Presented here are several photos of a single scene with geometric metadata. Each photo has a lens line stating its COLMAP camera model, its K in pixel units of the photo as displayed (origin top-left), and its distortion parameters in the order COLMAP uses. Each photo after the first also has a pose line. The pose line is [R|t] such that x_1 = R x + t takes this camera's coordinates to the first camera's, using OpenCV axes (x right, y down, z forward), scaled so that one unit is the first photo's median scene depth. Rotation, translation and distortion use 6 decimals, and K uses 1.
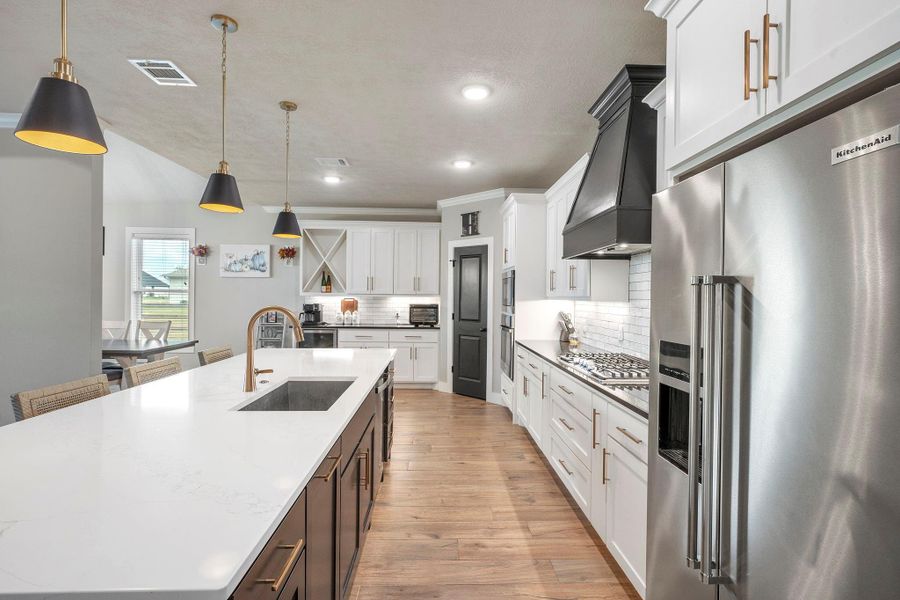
lens RADIAL K [[436.9, 0, 452.9], [0, 436.9, 297.7], [0, 0, 1]] dist [0.003063, 0.001191]
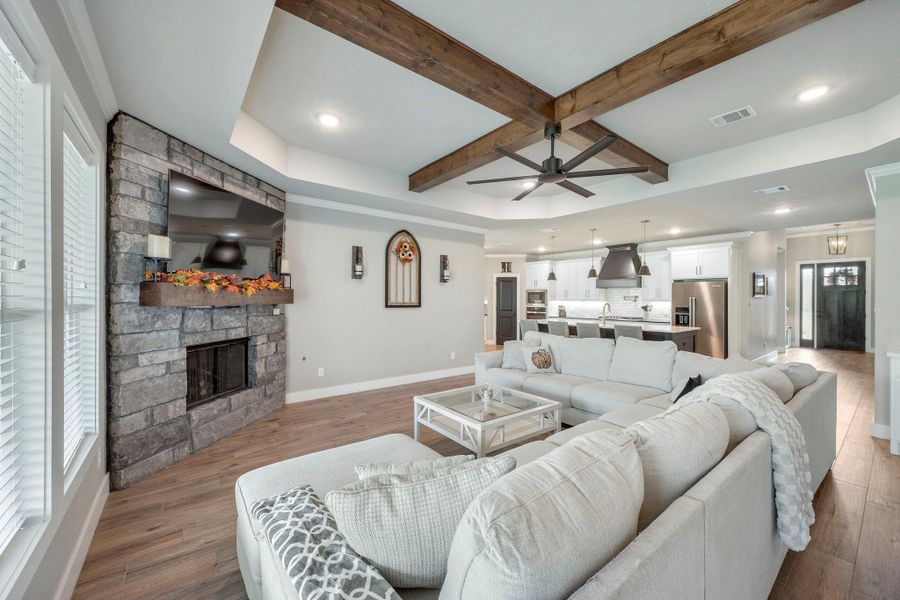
lens RADIAL K [[349.6, 0, 453.0], [0, 349.6, 300.7], [0, 0, 1]] dist [0.001216, 0.000058]
pose [[0.806121, -0.010633, 0.591655, -1.472111], [0.007232, 0.999941, 0.008116, -0.016530], [-0.591707, -0.002264, 0.806150, -0.330997]]
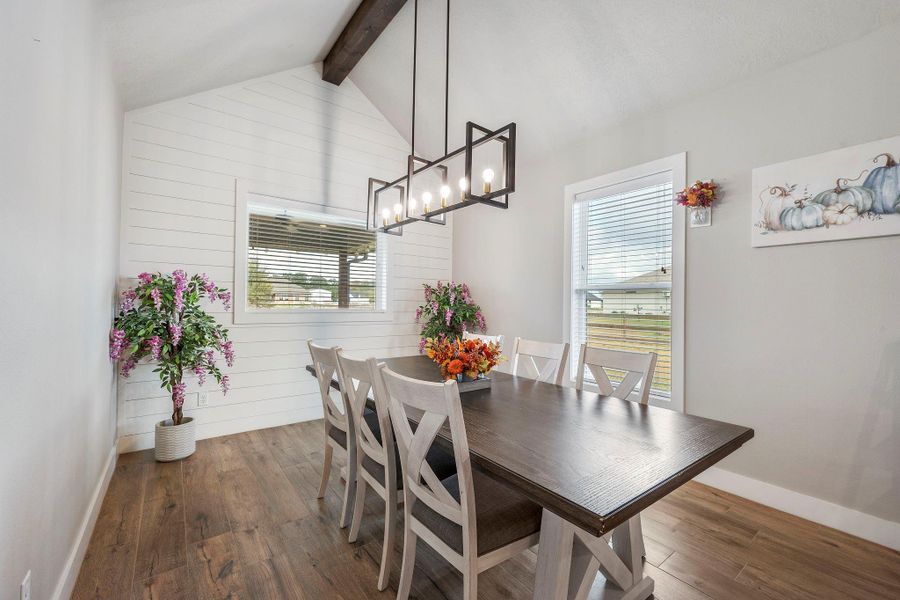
lens RADIAL K [[362.8, 0, 453.5], [0, 362.8, 297.6], [0, 0, 1]] dist [-0.002540, 0.000145]
pose [[0.573578, -0.014515, -0.819022, -0.567685], [-0.013655, 0.999535, -0.027277, 0.017968], [0.819037, 0.026829, 0.573113, 0.785038]]
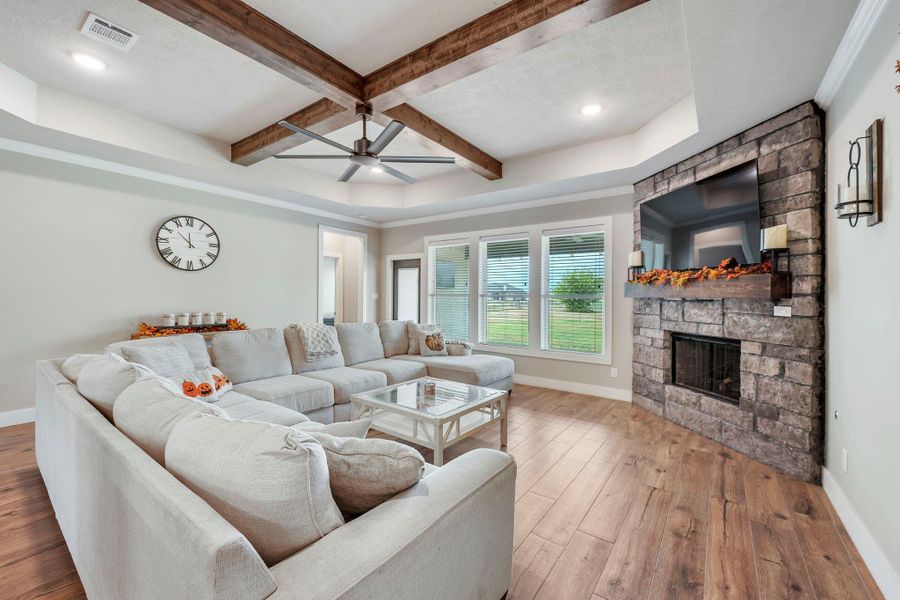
lens RADIAL K [[362.8, 0, 451.9], [0, 362.8, 295.9], [0, 0, 1]] dist [-0.002540, 0.000145]
pose [[-0.615281, -0.016587, -0.788134, -0.566092], [-0.018590, 0.999806, -0.006529, 0.003482], [0.788089, 0.010634, -0.615470, 0.562347]]
